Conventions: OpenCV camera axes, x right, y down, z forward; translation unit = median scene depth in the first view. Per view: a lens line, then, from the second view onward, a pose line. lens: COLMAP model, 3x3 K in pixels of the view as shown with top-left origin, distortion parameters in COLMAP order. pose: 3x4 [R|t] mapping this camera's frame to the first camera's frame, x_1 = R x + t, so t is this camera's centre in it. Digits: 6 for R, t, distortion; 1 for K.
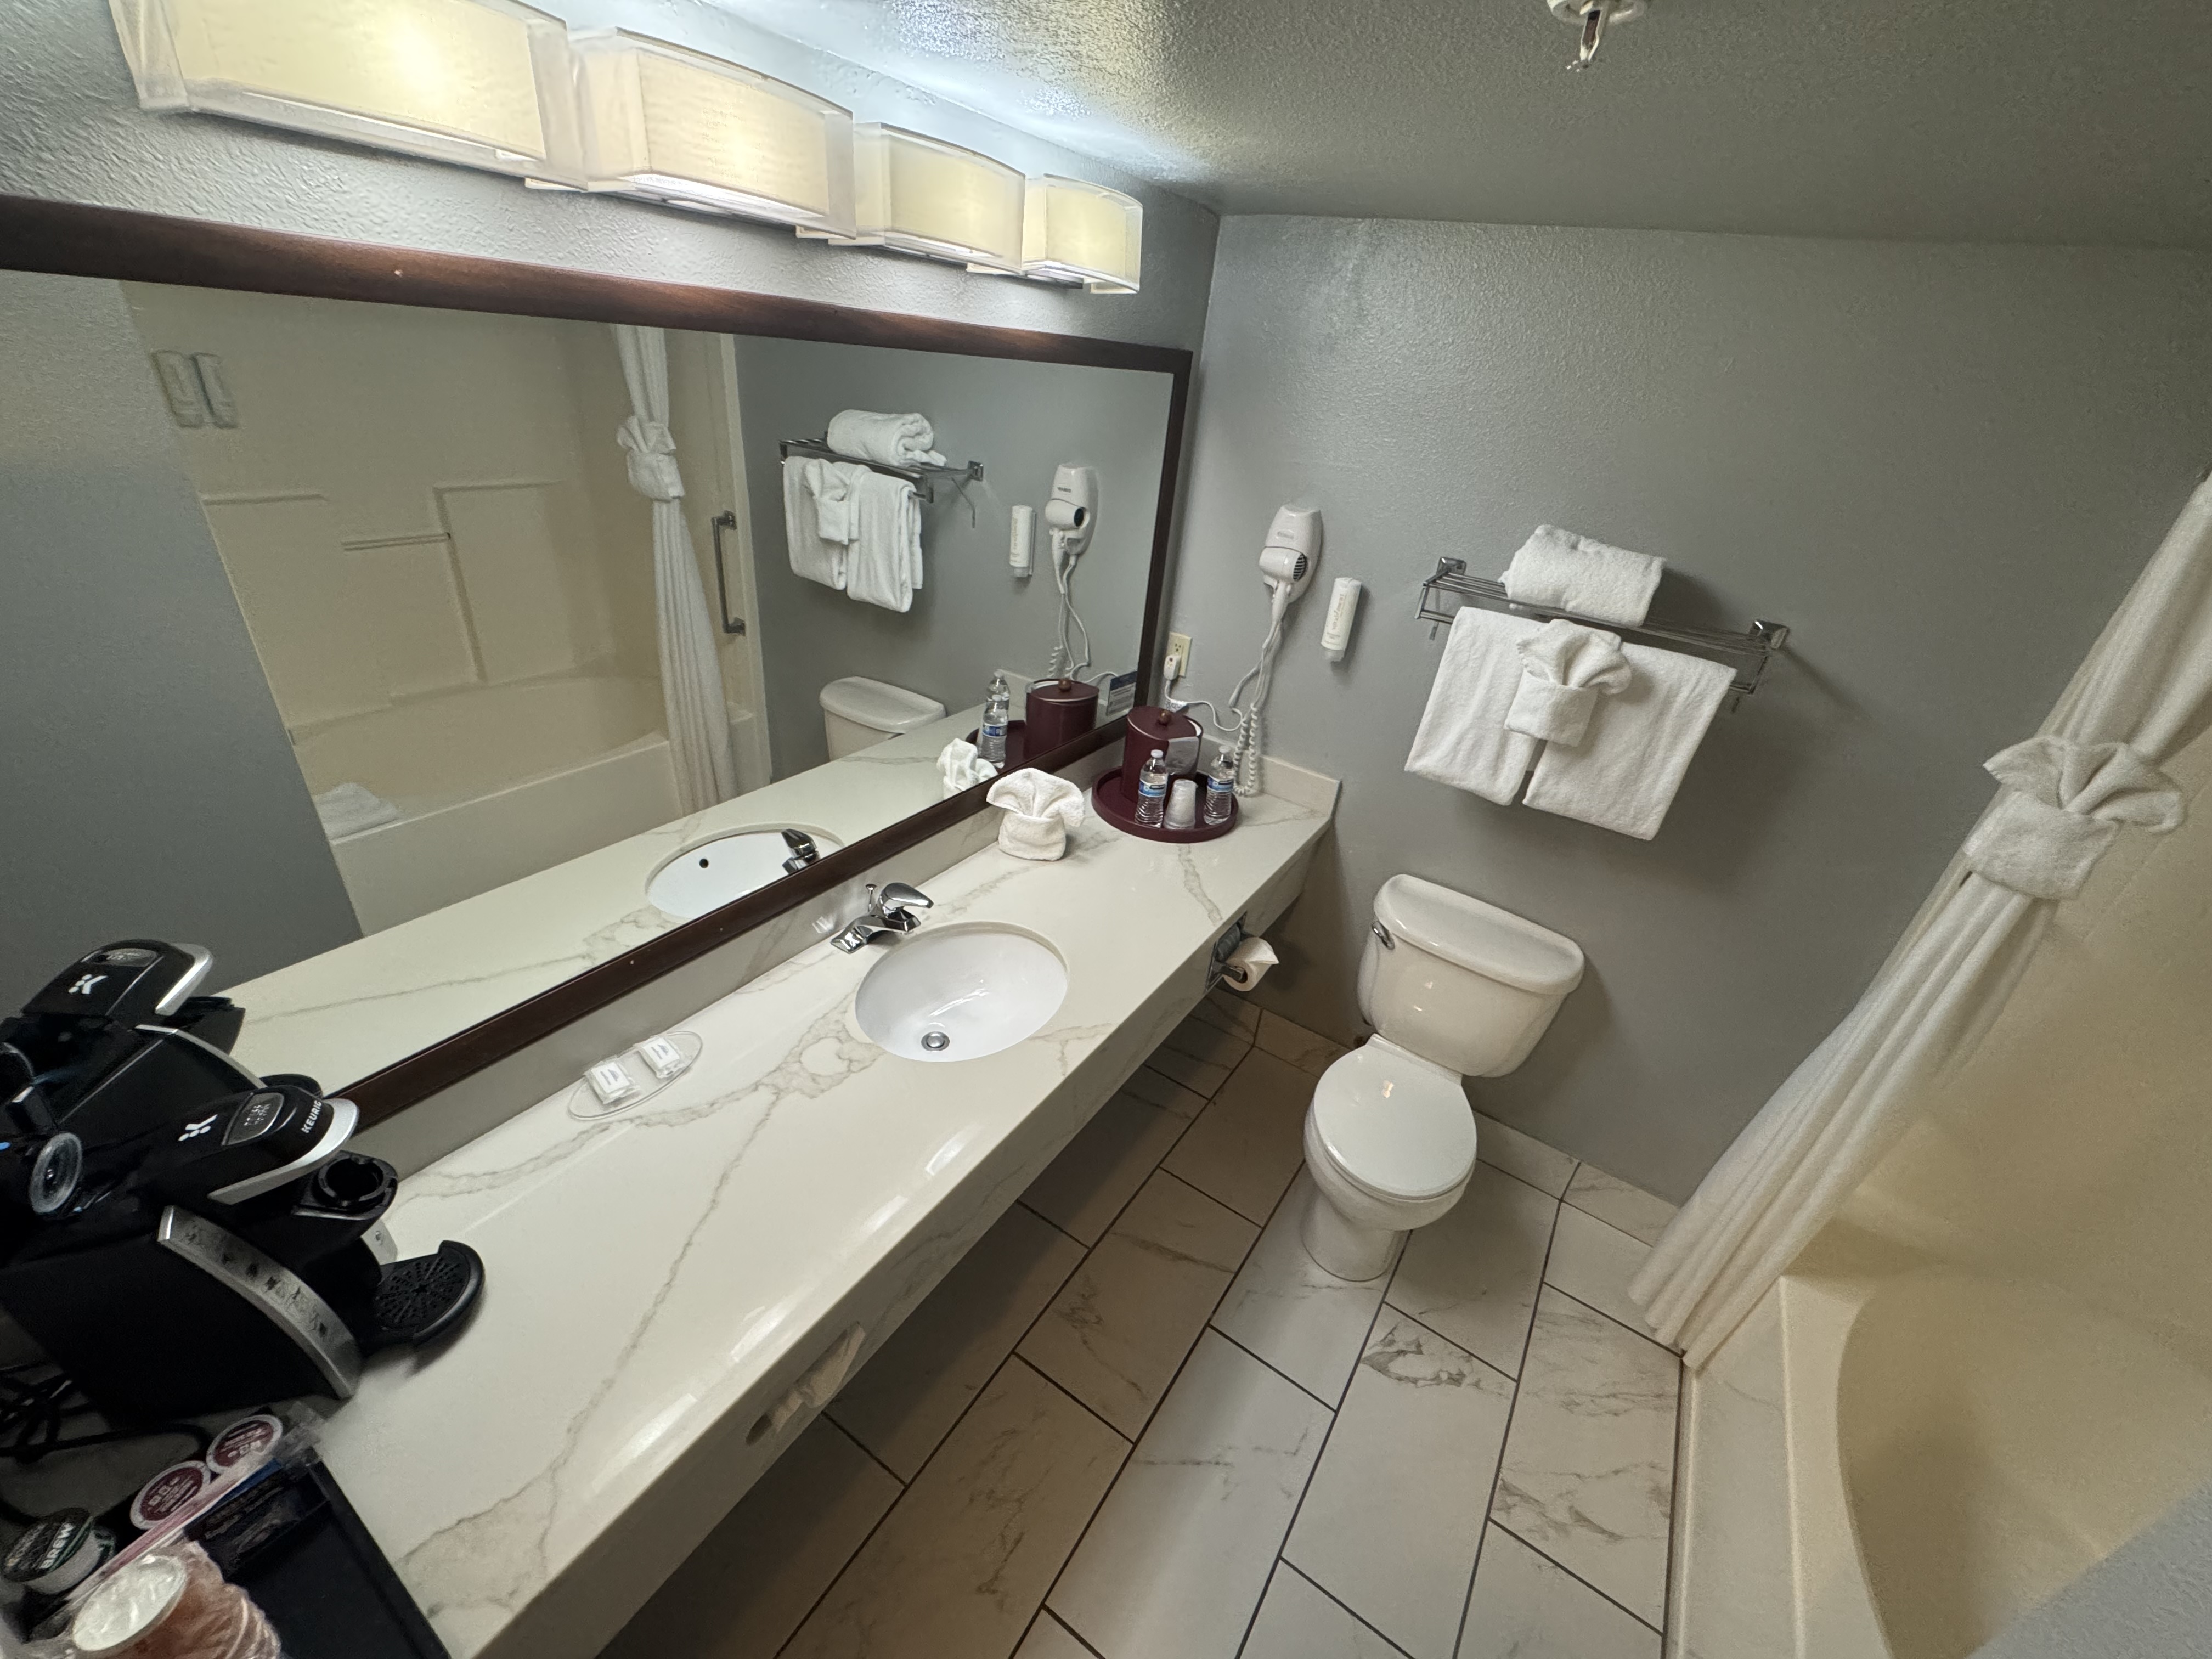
lens RADIAL K [[879.6, 0, 1103.5], [0, 879.6, 834.3], [0, 0, 1]] dist [-0.000726, 0.000177]
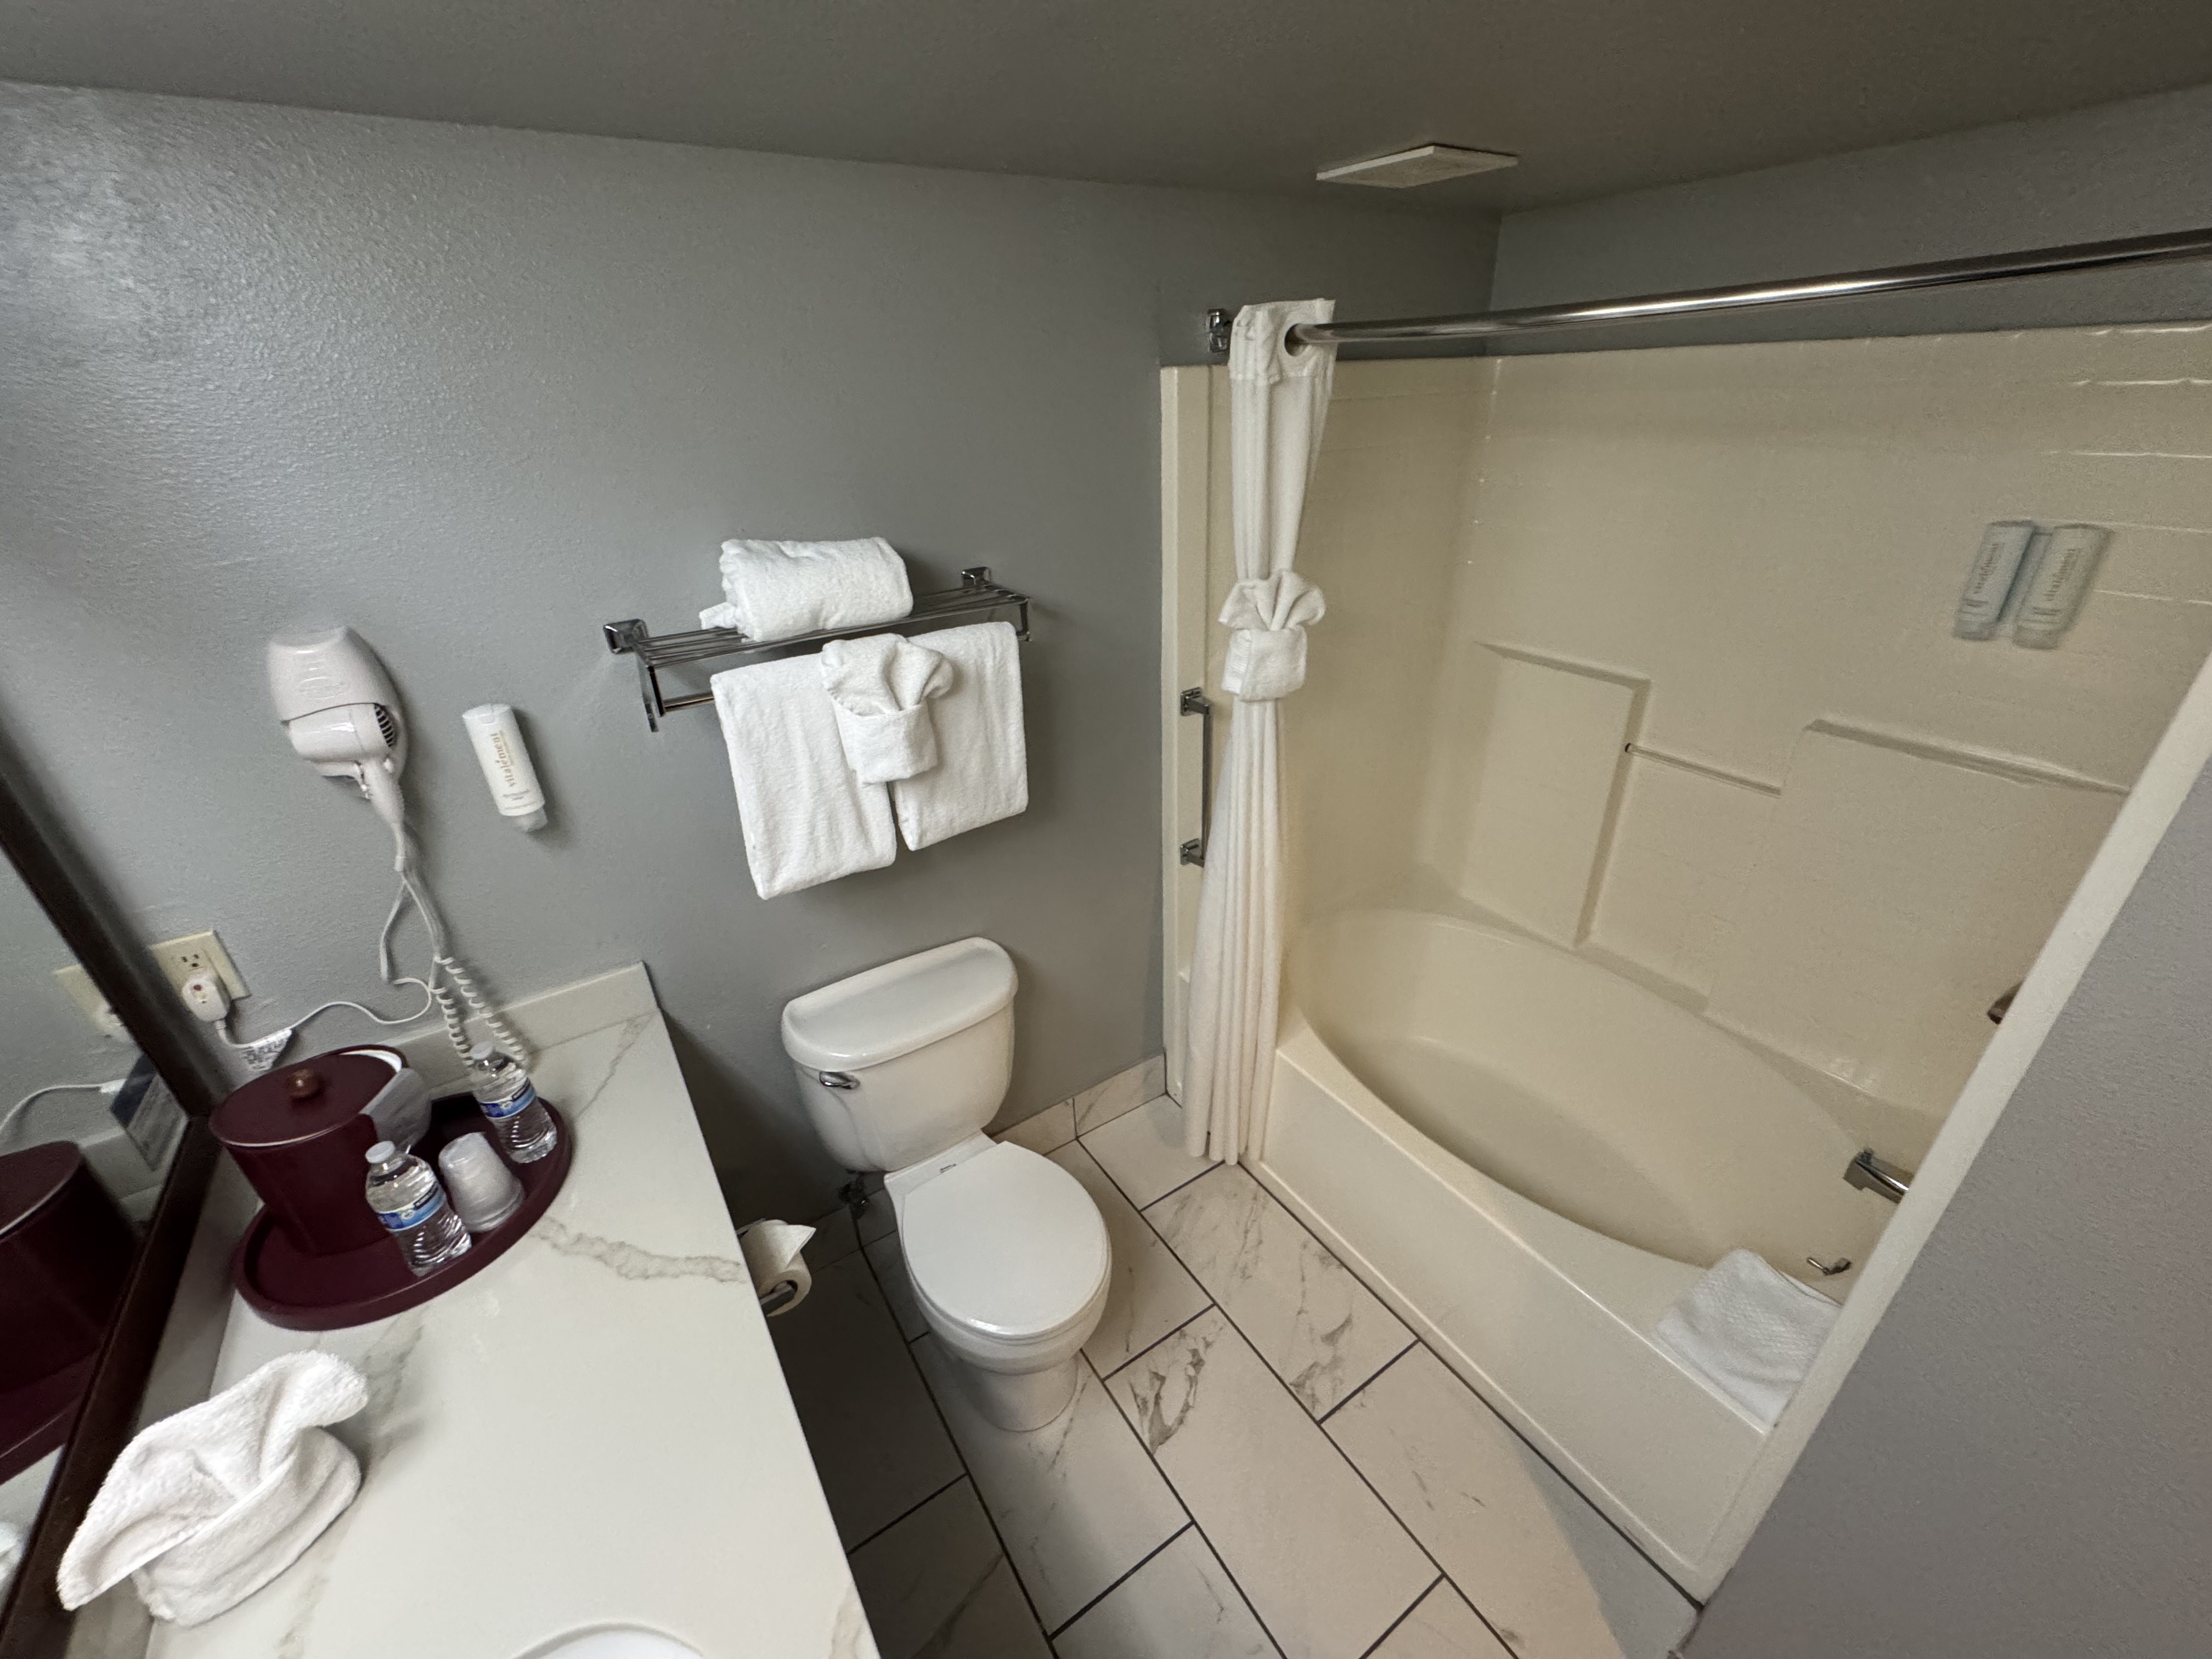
lens RADIAL K [[879.6, 0, 1103.5], [0, 879.6, 834.3], [0, 0, 1]] dist [-0.000726, 0.000177]
pose [[0.387240, -0.522416, 0.759689, -0.073549], [0.512231, 0.807012, 0.293857, -0.189237], [-0.766593, 0.275343, 0.580105, 0.353889]]
